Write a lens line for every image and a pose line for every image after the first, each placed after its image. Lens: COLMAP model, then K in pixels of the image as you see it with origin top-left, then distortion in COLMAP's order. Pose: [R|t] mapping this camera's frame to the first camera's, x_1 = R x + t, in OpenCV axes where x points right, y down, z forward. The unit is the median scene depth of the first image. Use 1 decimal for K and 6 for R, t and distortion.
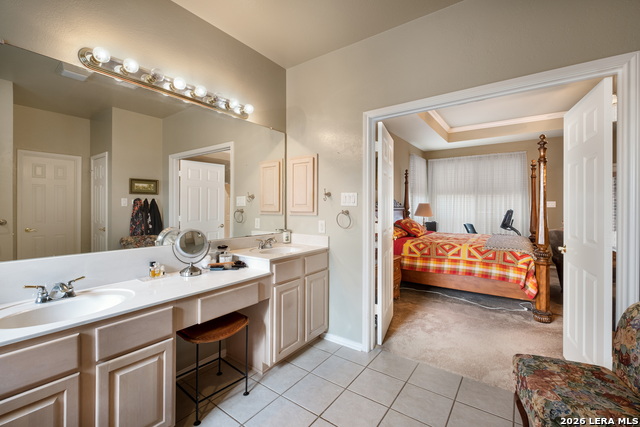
lens RADIAL K [[276.4, 0, 316.4], [0, 276.4, 209.2], [0, 0, 1]] dist [0.005144, -0.003824]
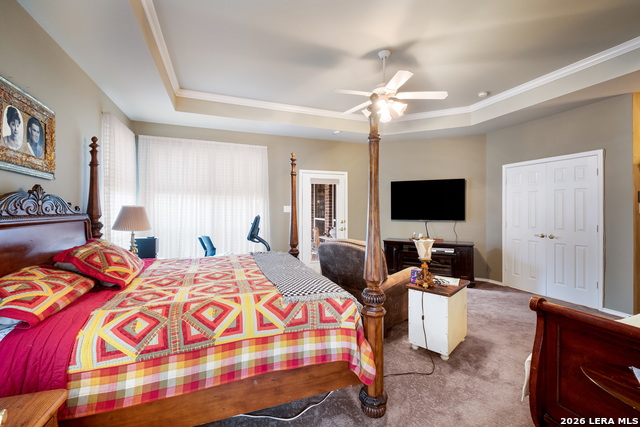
lens RADIAL K [[276.4, 0, 317.8], [0, 276.4, 207.2], [0, 0, 1]] dist [0.005144, -0.003824]
pose [[0.552573, 0.005897, 0.833443, 0.203759], [0.009785, 0.999860, -0.013562, -0.014738], [-0.833407, 0.015650, 0.552438, 0.598288]]
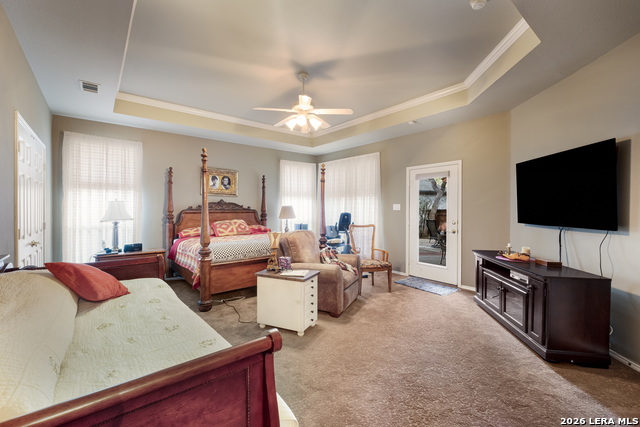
lens RADIAL K [[276.4, 0, 320.4], [0, 276.4, 212.1], [0, 0, 1]] dist [0.005144, -0.003824]
pose [[0.965788, 0.003149, -0.259313, 1.199424], [-0.002298, 0.999991, 0.003585, -0.004449], [0.259322, -0.002866, 0.965787, 0.018351]]
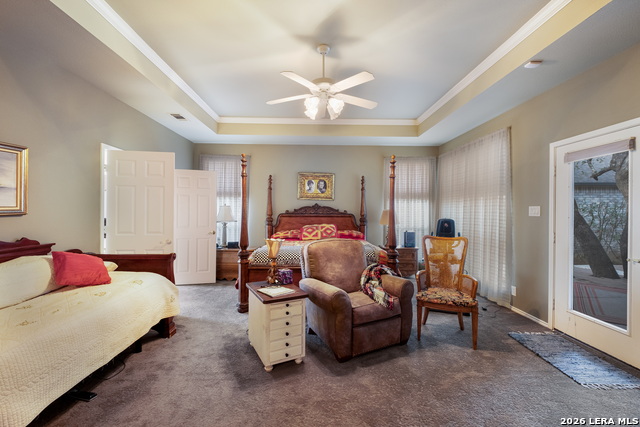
lens RADIAL K [[276.4, 0, 320.8], [0, 276.4, 213.2], [0, 0, 1]] dist [0.005144, -0.003824]
pose [[0.607694, 0.004824, -0.794156, 1.482537], [-0.012302, 0.999919, -0.003340, -0.008416], [0.794076, 0.011800, 0.607704, 0.420167]]
